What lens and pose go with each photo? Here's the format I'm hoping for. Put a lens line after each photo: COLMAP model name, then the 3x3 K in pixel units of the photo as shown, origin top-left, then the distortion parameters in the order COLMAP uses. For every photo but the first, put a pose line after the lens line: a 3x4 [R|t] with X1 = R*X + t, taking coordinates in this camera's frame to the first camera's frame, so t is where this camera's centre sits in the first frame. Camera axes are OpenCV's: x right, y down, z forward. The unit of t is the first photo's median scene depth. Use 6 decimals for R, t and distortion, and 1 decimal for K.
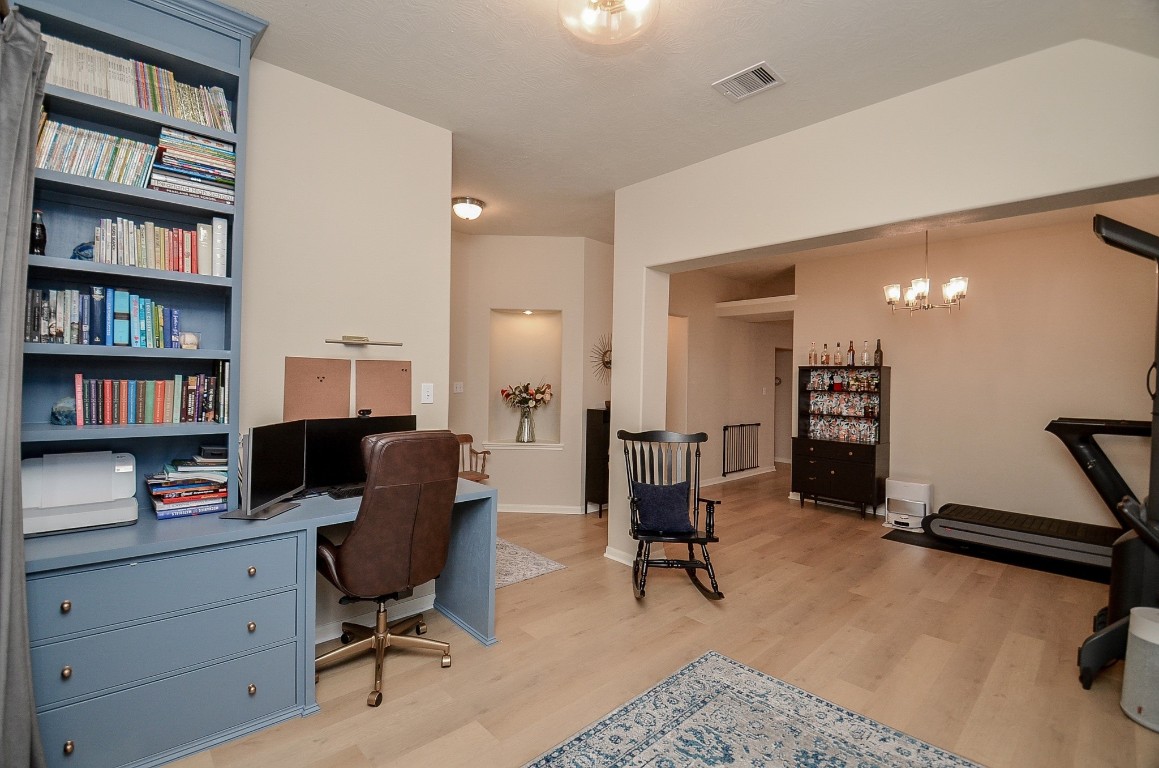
lens RADIAL K [[509.3, 0, 572.7], [0, 509.3, 366.2], [0, 0, 1]] dist [0.000053, -0.000272]
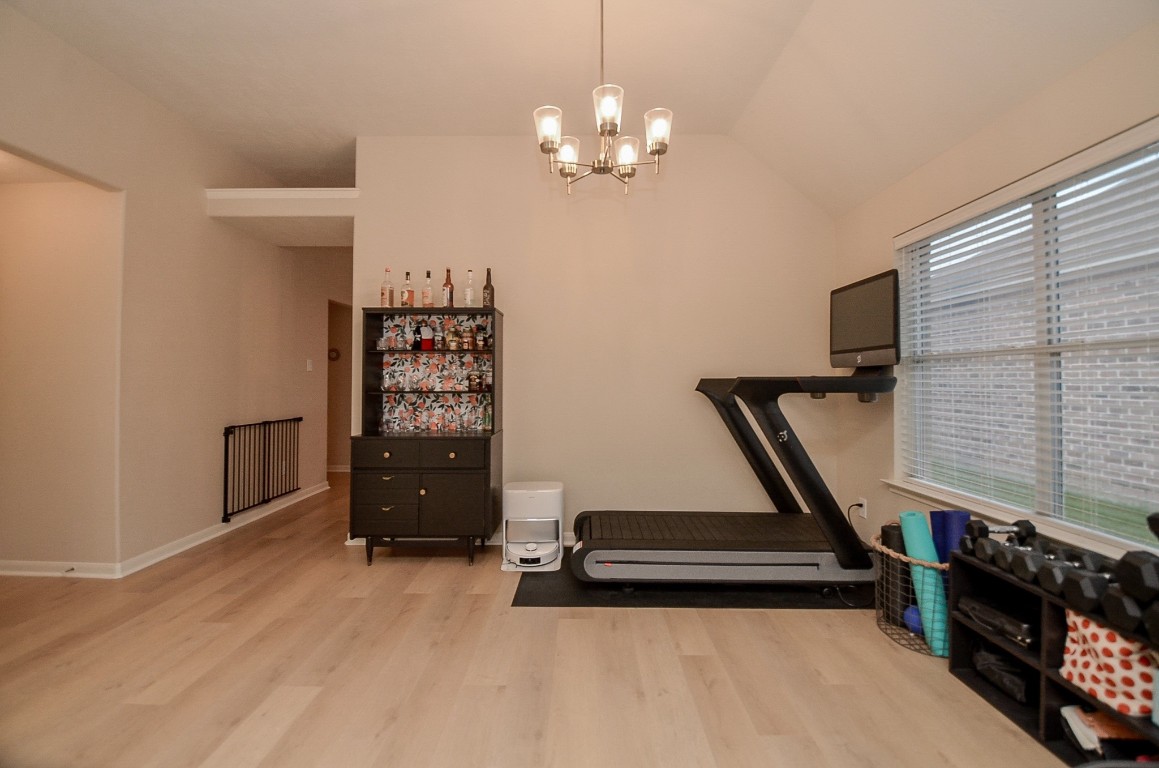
lens RADIAL K [[510.4, 0, 568.8], [0, 510.4, 375.5], [0, 0, 1]] dist [0.001797, -0.015681]
pose [[0.699611, -0.011818, 0.714426, 0.208789], [-0.004393, 0.999773, 0.020840, 0.063732], [-0.714510, -0.017719, 0.699400, 0.463460]]
